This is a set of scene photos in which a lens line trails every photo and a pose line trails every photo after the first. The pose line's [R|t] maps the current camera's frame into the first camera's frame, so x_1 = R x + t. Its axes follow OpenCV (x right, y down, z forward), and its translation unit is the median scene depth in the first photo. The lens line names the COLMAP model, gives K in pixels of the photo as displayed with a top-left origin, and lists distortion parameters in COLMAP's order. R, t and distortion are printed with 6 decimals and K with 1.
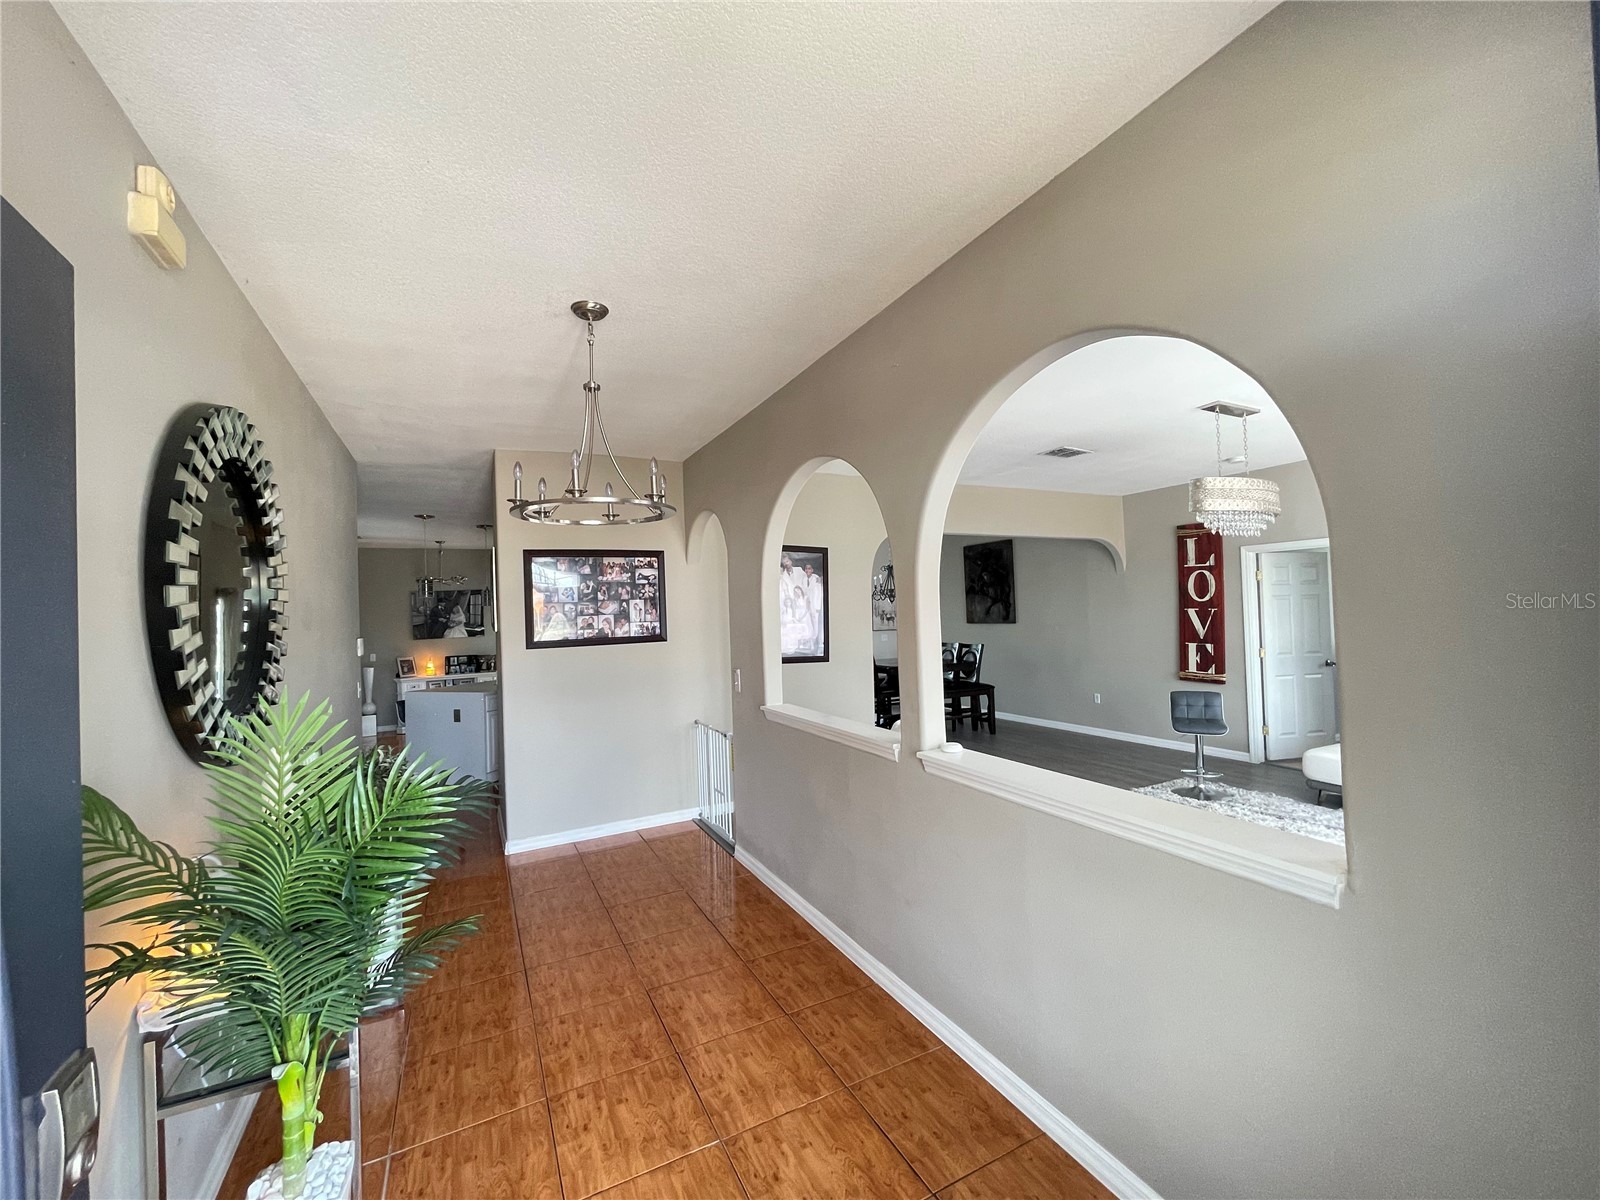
lens RADIAL K [[641.2, 0, 796.8], [0, 641.2, 601.0], [0, 0, 1]] dist [-0.001392, 0.000118]
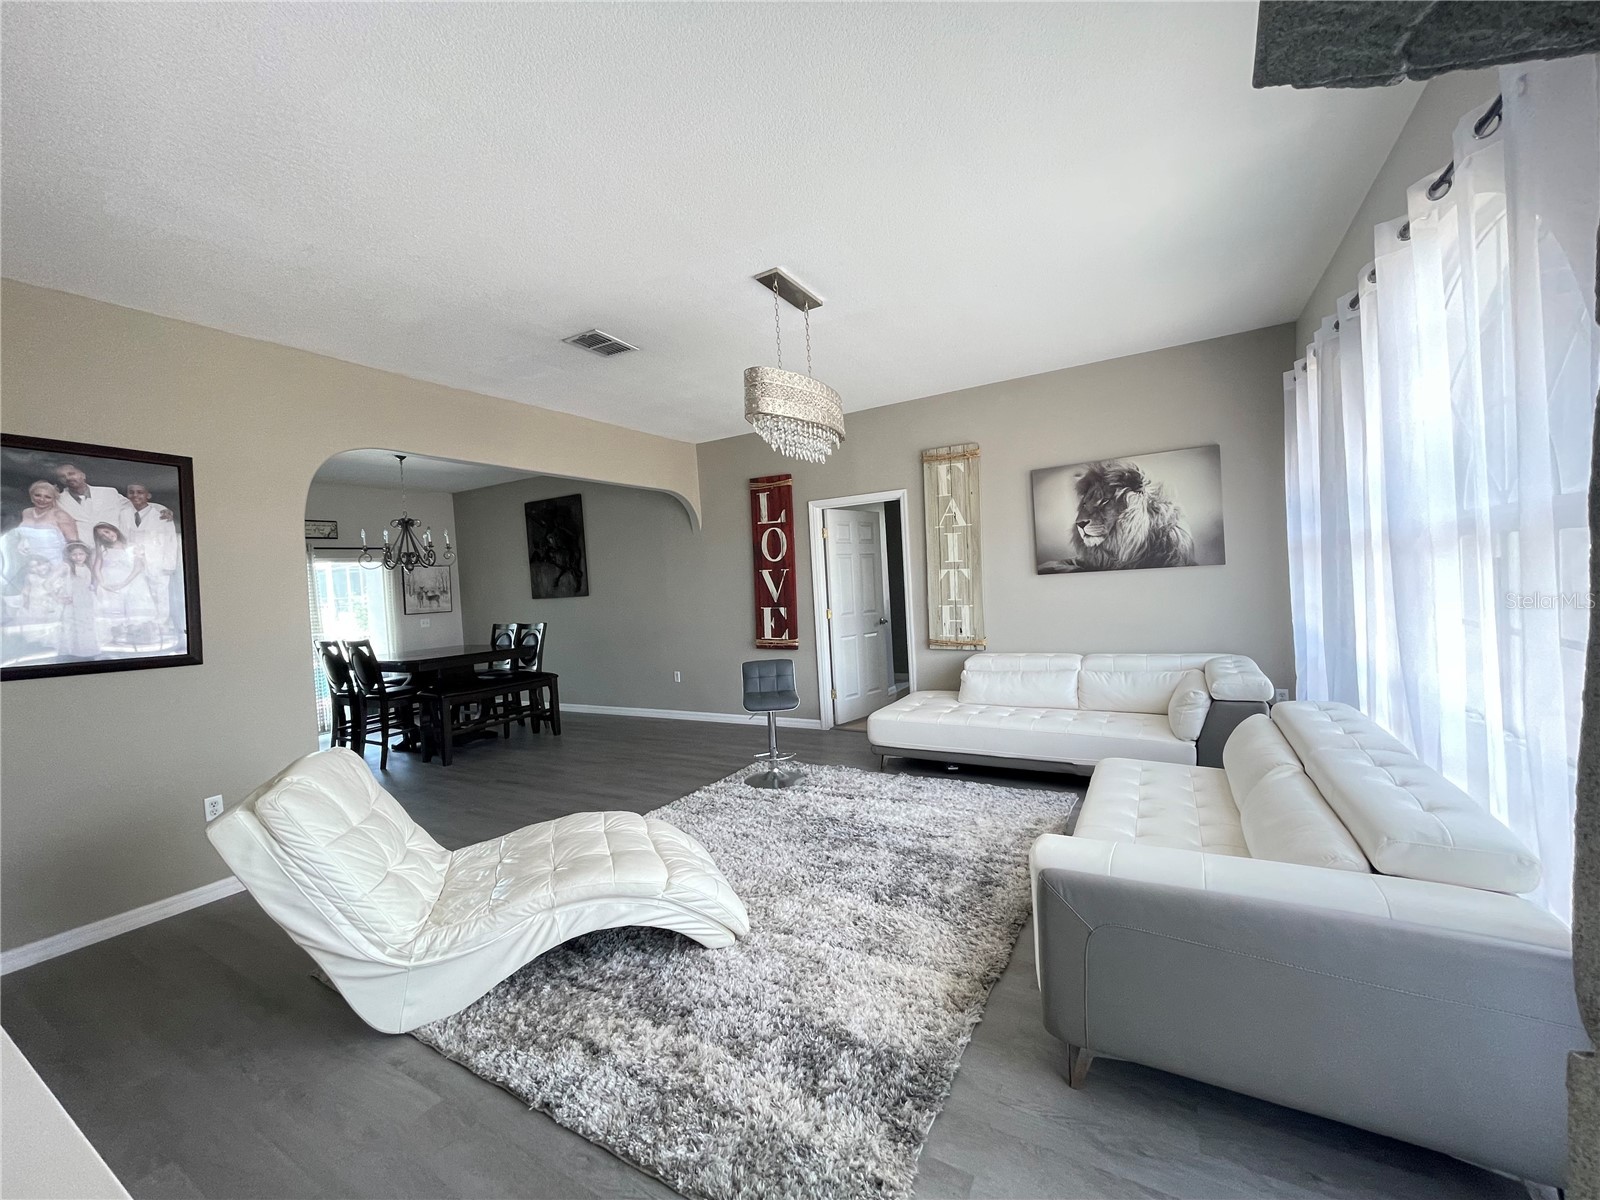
lens RADIAL K [[641.2, 0, 796.1], [0, 641.2, 596.5], [0, 0, 1]] dist [-0.001392, 0.000118]
pose [[0.836486, -0.031708, 0.547071, 0.154000], [0.021627, 0.999457, 0.024859, 0.028828], [-0.547562, -0.008963, 0.836717, 0.215014]]
